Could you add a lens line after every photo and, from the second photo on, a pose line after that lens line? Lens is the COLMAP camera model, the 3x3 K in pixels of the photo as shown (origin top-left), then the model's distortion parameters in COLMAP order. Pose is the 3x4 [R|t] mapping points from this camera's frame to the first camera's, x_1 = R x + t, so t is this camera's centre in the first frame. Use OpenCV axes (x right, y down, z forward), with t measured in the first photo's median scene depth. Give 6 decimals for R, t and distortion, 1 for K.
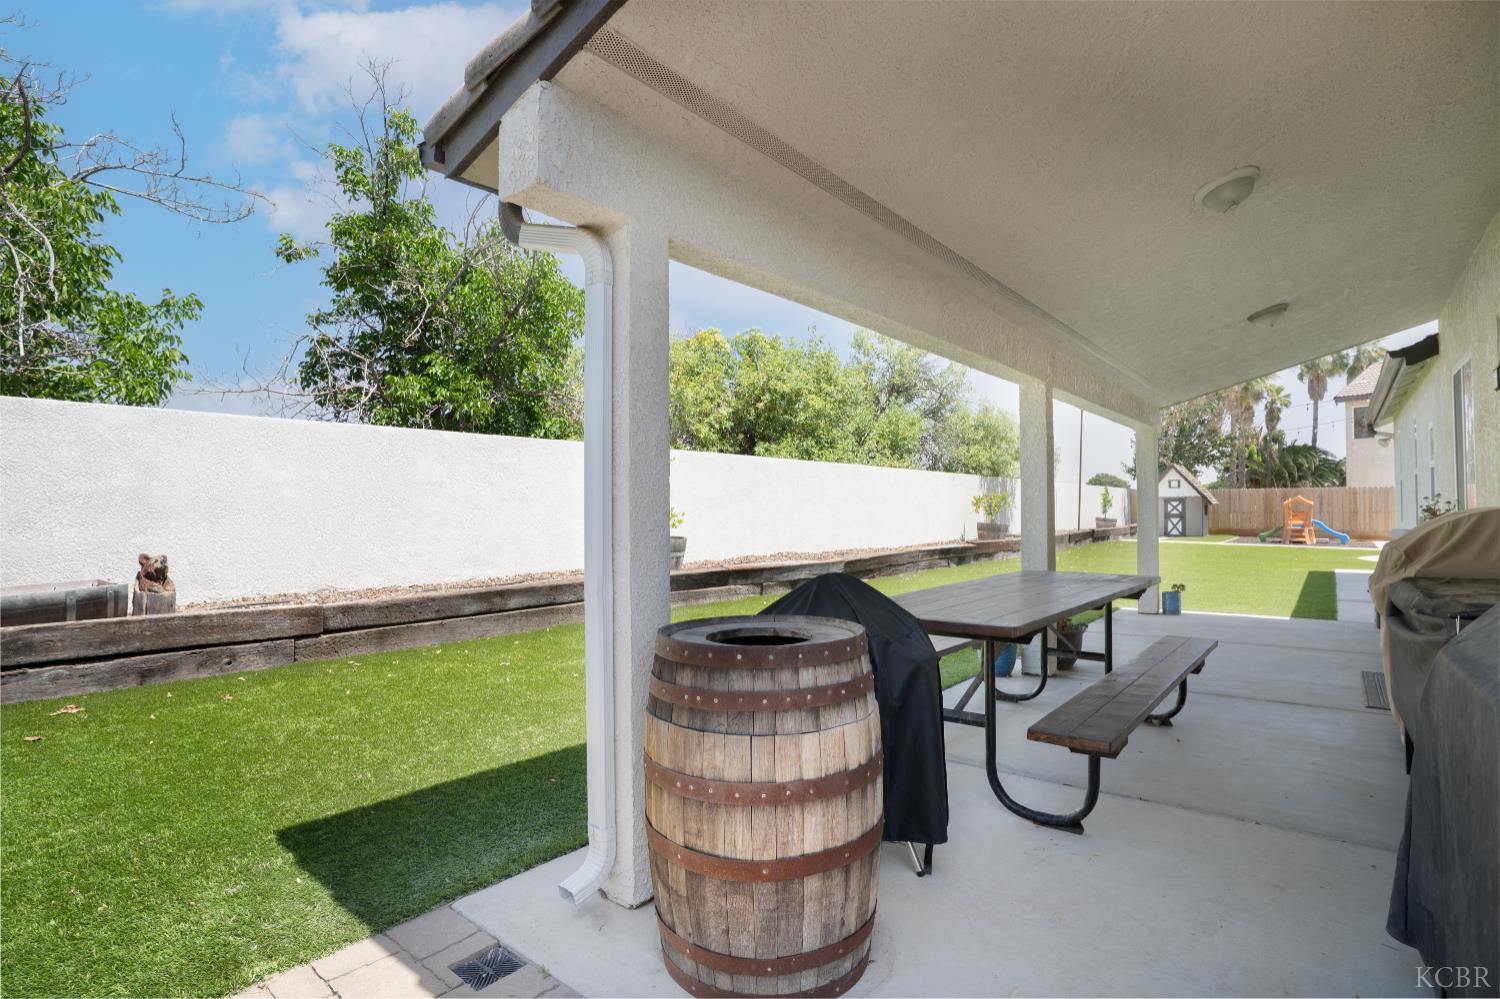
lens RADIAL K [[713.1, 0, 747.5], [0, 713.1, 498.3], [0, 0, 1]] dist [-0.000685, 0.000481]
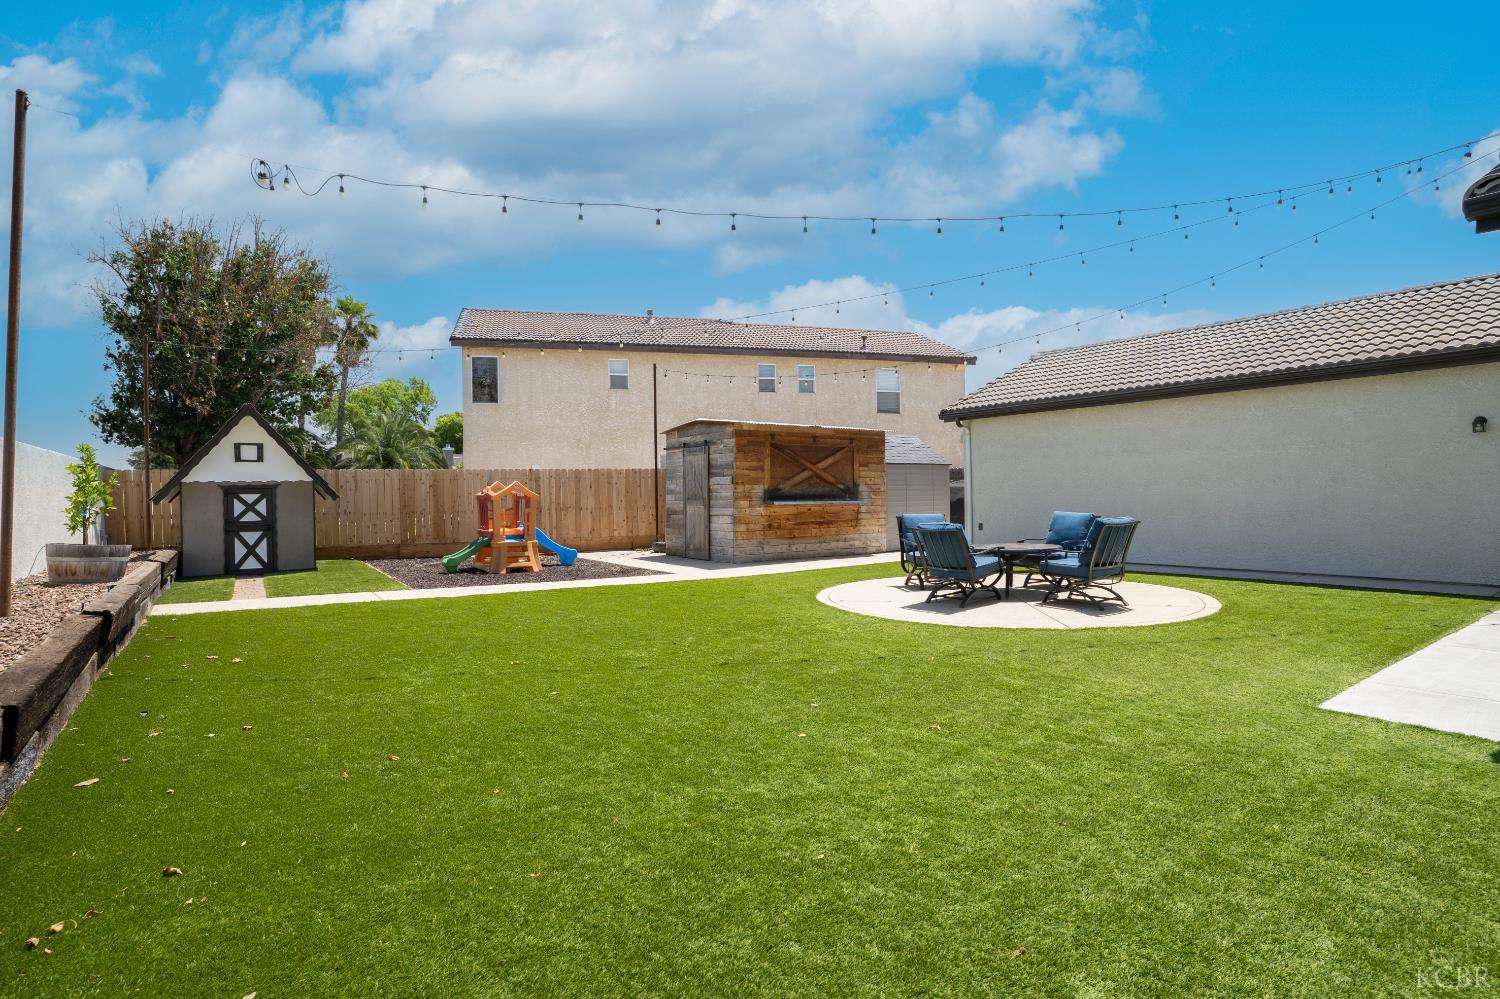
lens RADIAL K [[747.4, 0, 750.0], [0, 747.4, 499.5], [0, 0, 1]] dist [-0.065273, 0.026806]
pose [[0.268887, -0.008417, 0.963135, 0.254885], [0.002915, 0.999964, 0.007925, 0.005663], [-0.963167, 0.000677, 0.268902, 0.589288]]
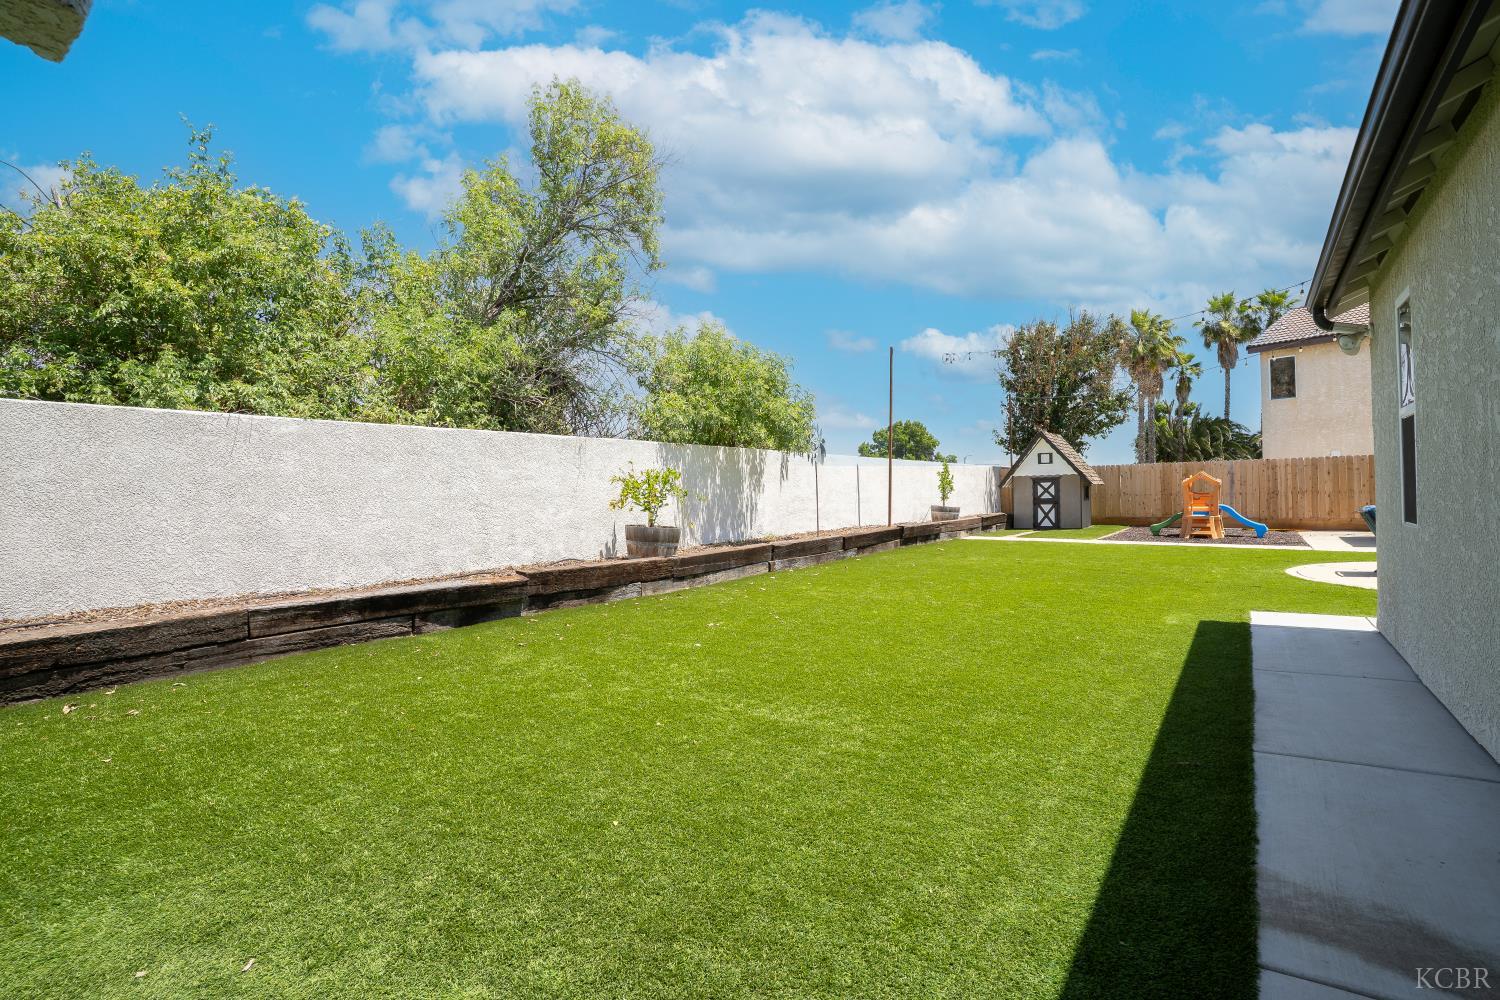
lens RADIAL K [[713.1, 0, 747.5], [0, 713.1, 498.8], [0, 0, 1]] dist [-0.000685, 0.000481]
pose [[0.996948, -0.016602, 0.076286, 0.231033], [0.015239, 0.999714, 0.018422, 0.003452], [-0.076570, -0.017204, 0.996916, 0.280735]]
